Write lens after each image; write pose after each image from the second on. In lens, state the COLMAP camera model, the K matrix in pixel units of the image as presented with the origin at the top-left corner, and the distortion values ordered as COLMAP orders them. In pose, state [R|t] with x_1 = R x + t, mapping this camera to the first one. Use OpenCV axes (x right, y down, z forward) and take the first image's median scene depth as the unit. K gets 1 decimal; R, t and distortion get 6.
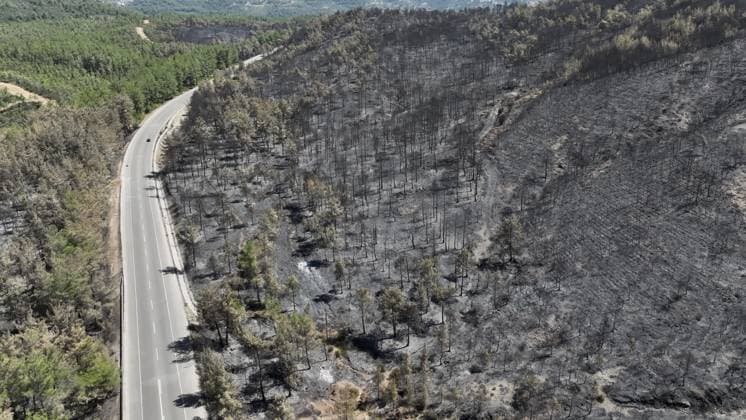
lens RADIAL K [[530.5, 0, 371.3], [0, 530.5, 205.7], [0, 0, 1]] dist [-0.001210, 0.010222]
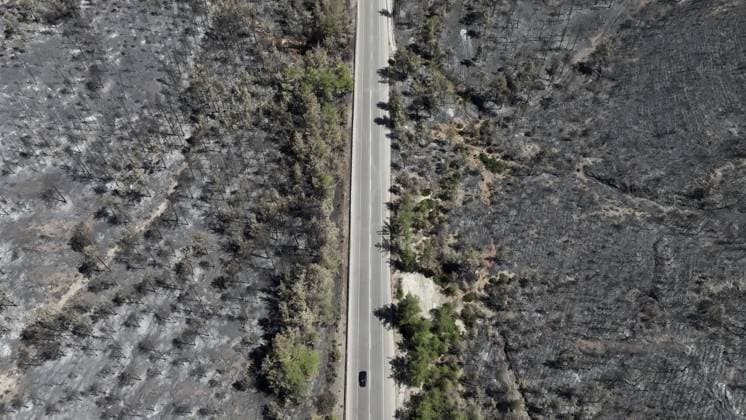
lens RADIAL K [[530.5, 0, 368.7], [0, 530.5, 208.6], [0, 0, 1]] dist [-0.001210, 0.010222]
pose [[0.911700, 0.344143, -0.224432, 0.175641], [-0.144259, 0.779607, 0.609428, -0.480527], [0.384699, -0.523239, 0.760413, -0.676889]]
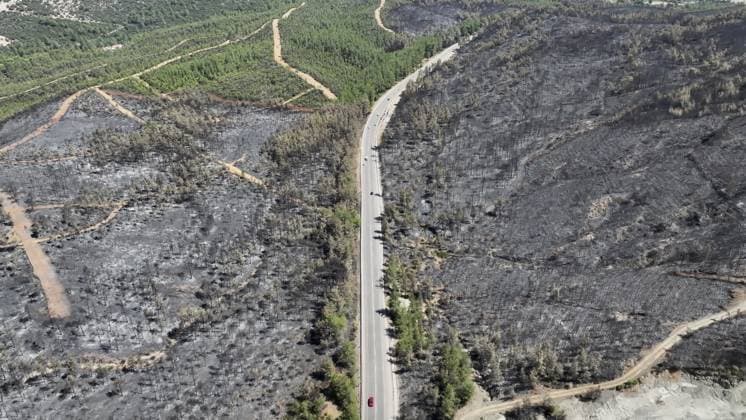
lens RADIAL K [[530.5, 0, 375.8], [0, 530.5, 210.3], [0, 0, 1]] dist [-0.001210, 0.010222]
pose [[0.923395, 0.184837, -0.336418, 0.688866], [-0.140715, 0.978415, 0.151337, -0.265830], [0.357130, -0.092405, 0.929473, -1.945935]]
